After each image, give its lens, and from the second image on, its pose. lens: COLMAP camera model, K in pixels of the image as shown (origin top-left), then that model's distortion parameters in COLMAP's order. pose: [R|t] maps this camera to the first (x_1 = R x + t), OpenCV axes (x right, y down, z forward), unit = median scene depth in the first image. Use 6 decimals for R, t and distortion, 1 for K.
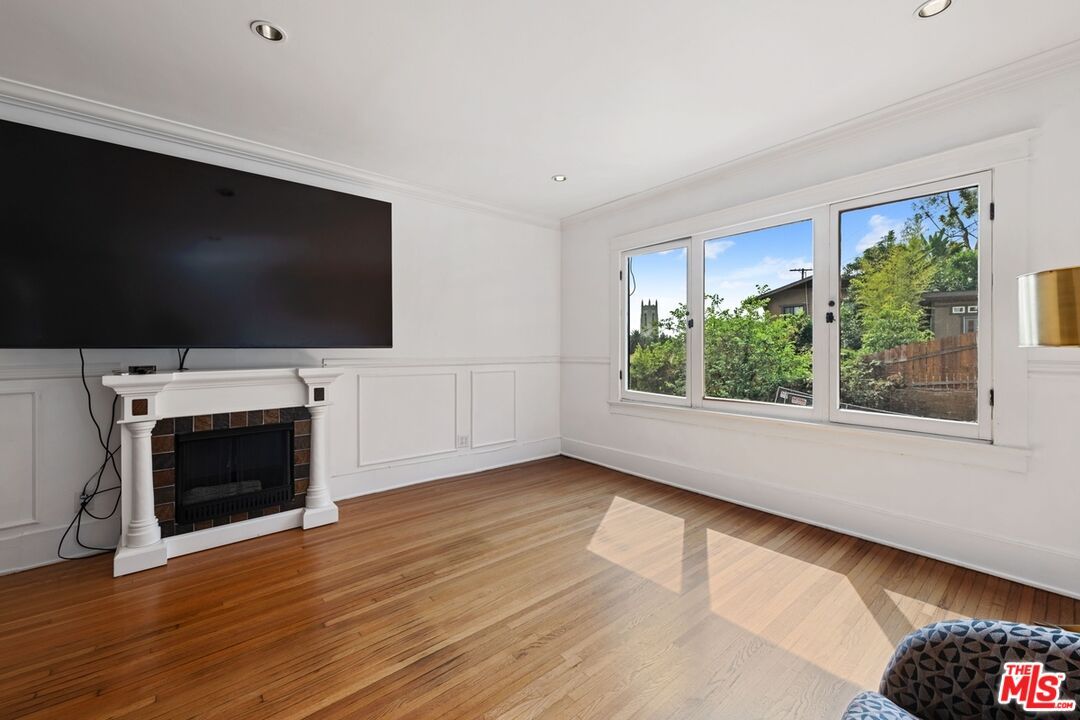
lens RADIAL K [[434.6, 0, 539.3], [0, 434.6, 352.0], [0, 0, 1]] dist [-0.002192, -0.000023]
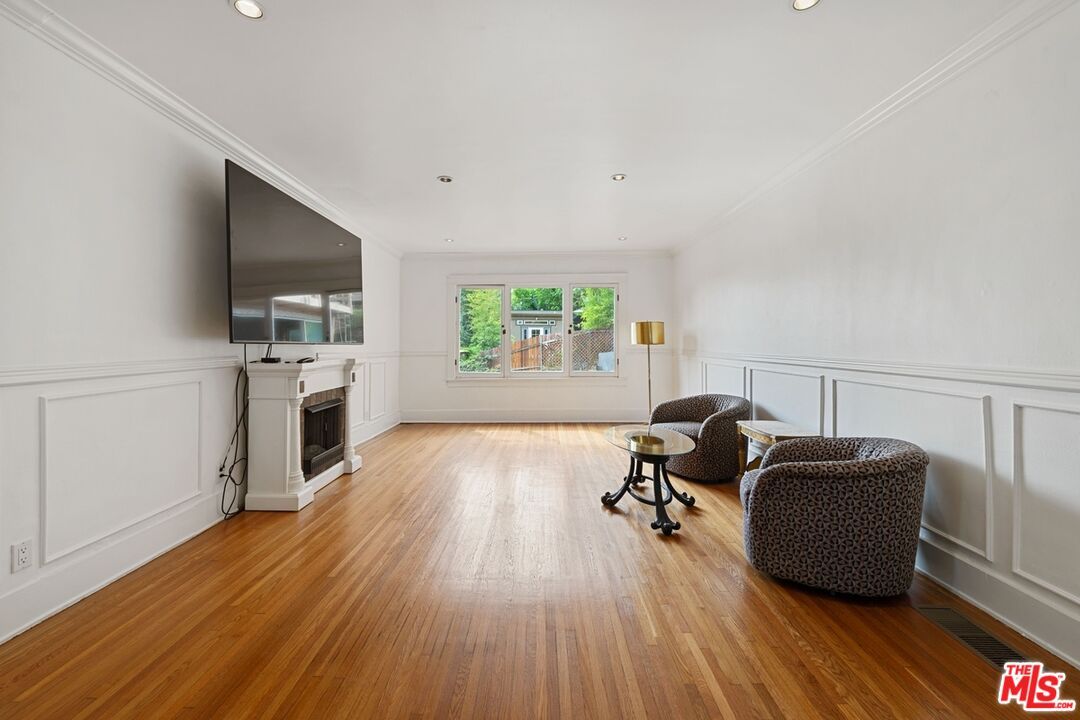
lens RADIAL K [[434.6, 0, 542.2], [0, 434.6, 350.6], [0, 0, 1]] dist [-0.002192, -0.000023]
pose [[0.636975, -0.008076, 0.770842, -1.230177], [0.010534, 0.999943, 0.001772, 0.015357], [-0.770812, 0.006992, 0.637024, -0.374979]]
